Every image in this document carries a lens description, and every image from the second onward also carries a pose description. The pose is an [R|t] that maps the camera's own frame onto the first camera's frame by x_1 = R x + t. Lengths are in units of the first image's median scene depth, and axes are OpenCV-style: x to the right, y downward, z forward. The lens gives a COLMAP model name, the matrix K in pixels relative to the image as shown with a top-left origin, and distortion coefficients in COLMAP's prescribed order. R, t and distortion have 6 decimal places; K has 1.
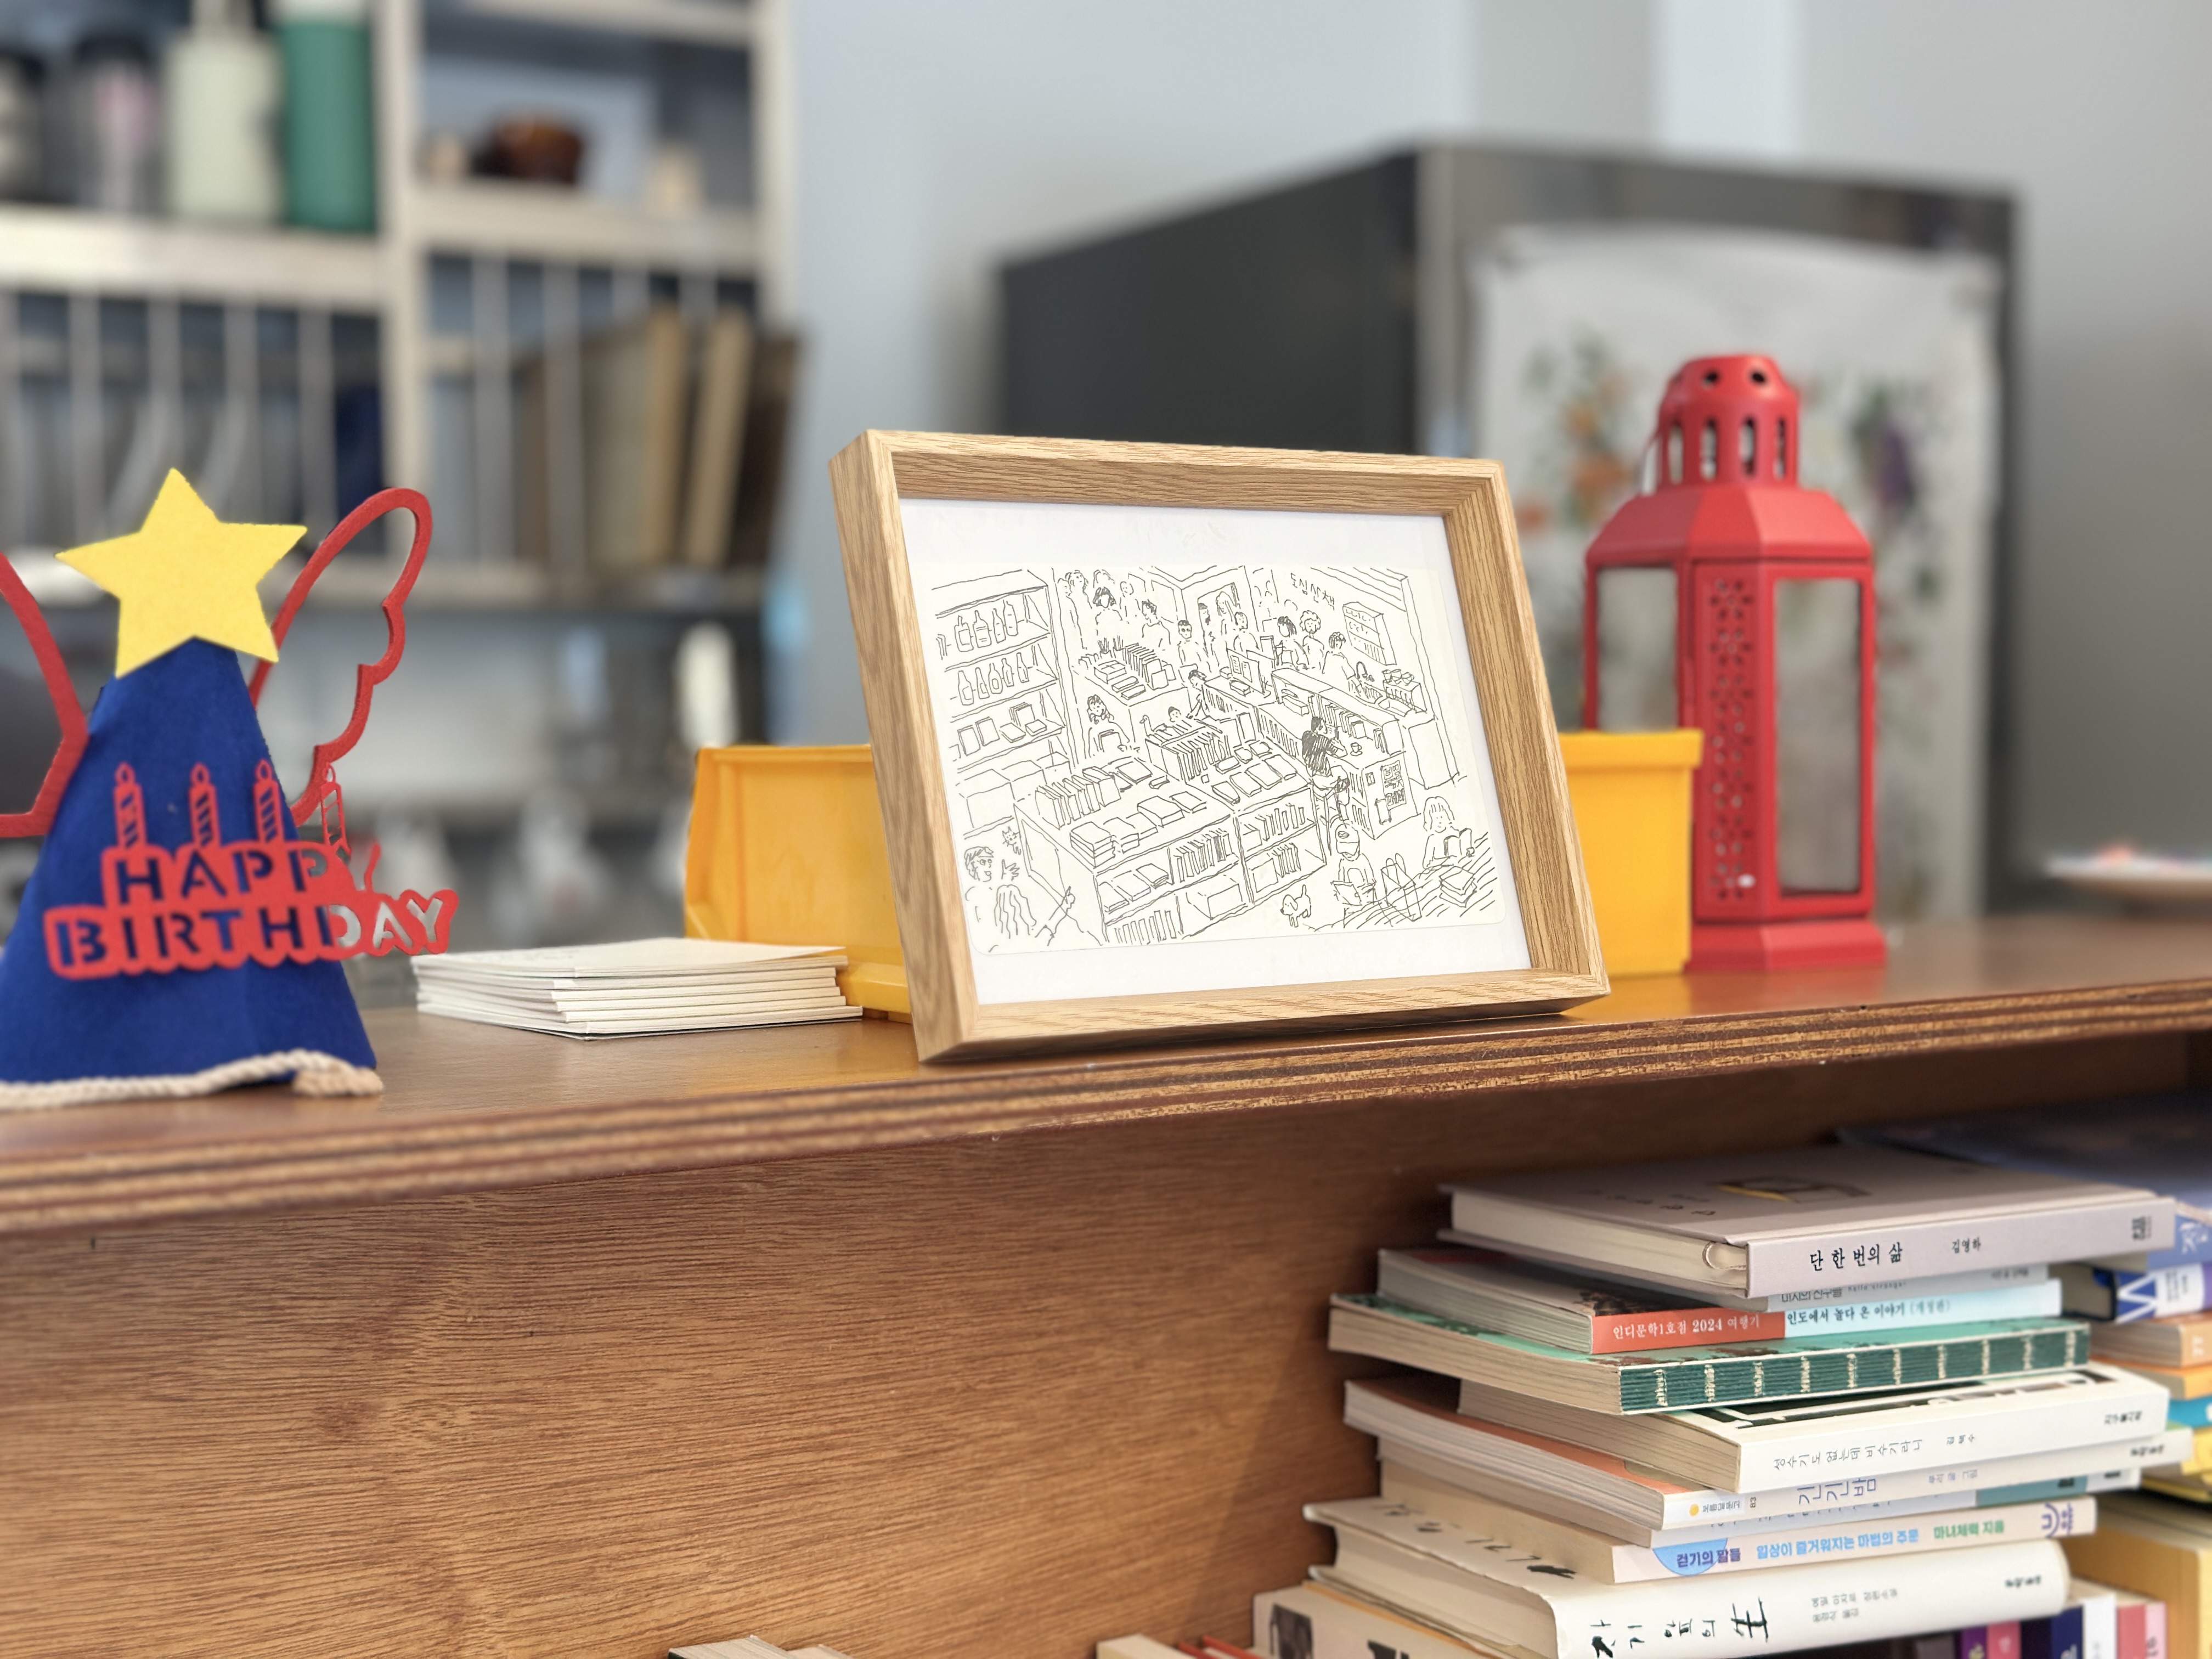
lens RADIAL K [[3115.1, 0, 1106.0], [0, 3115.1, 829.5], [0, 0, 1]] dist [0.243083, -0.730465]
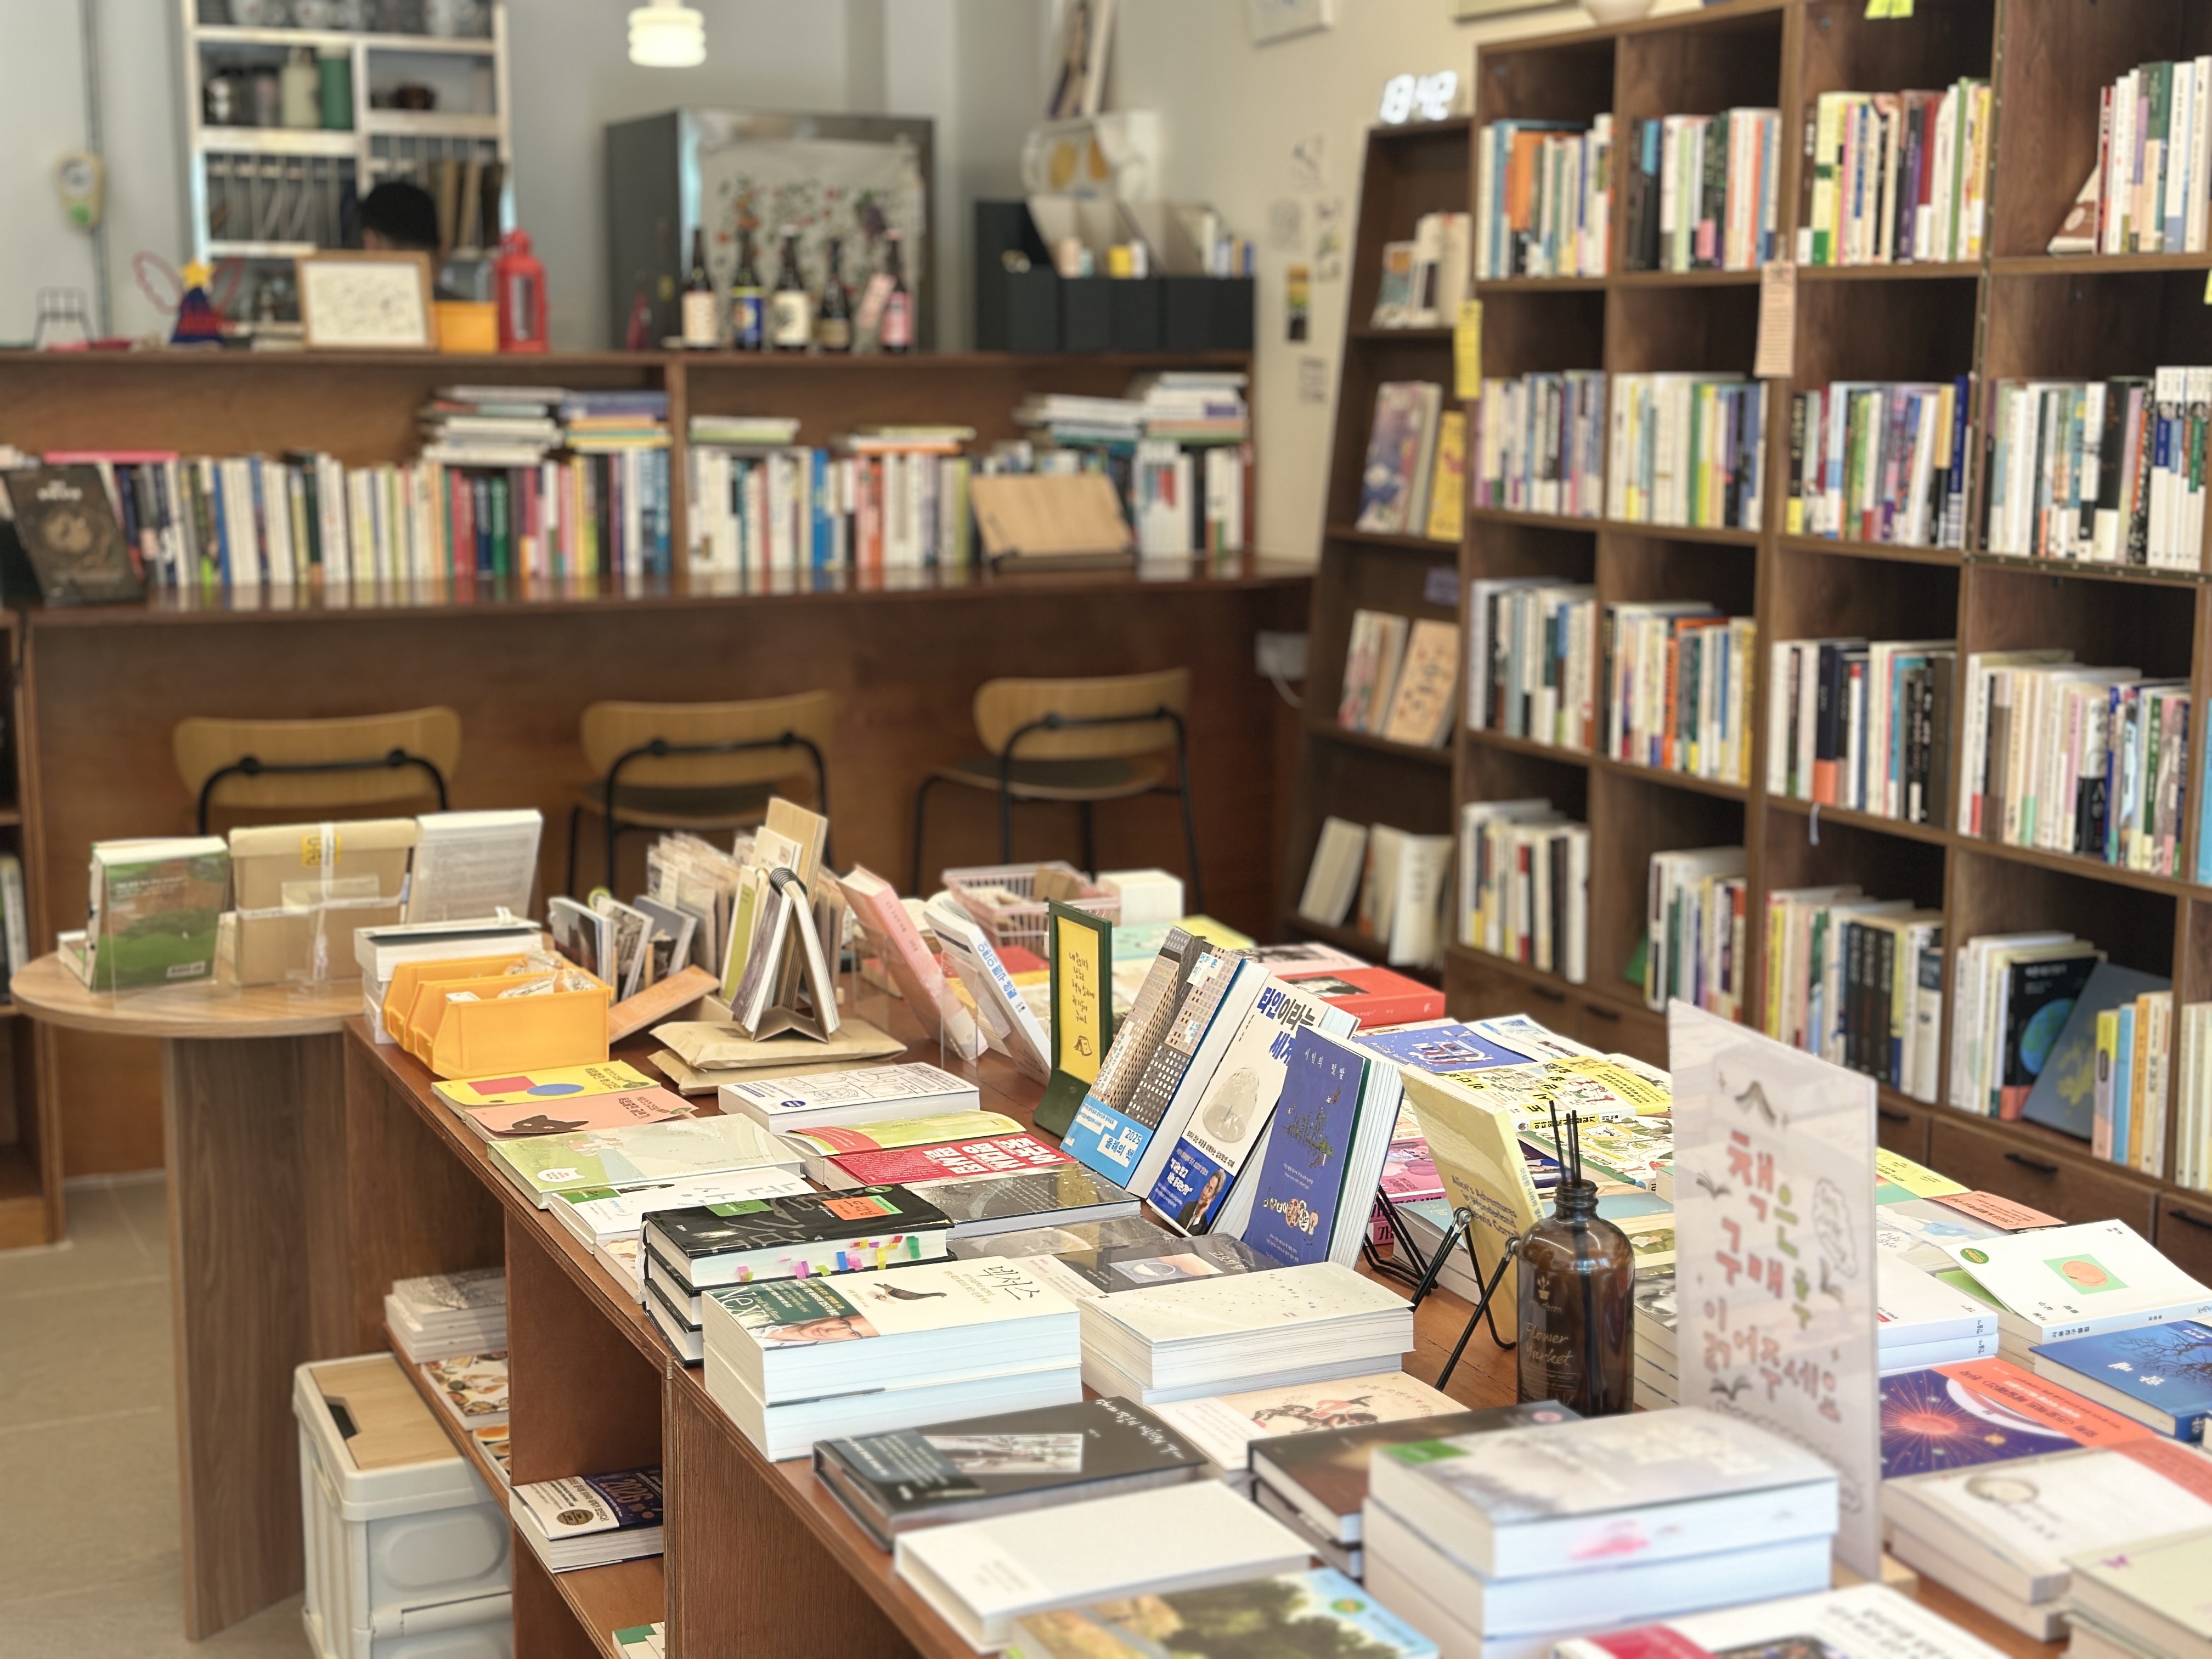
lens RADIAL K [[3115.1, 0, 1106.0], [0, 3115.1, 829.5], [0, 0, 1]] dist [0.243083, -0.730465]
pose [[0.991888, 0.034078, -0.122460, 0.847521], [-0.018269, 0.991609, 0.127976, 0.065548], [0.125793, -0.124700, 0.984188, -1.888855]]
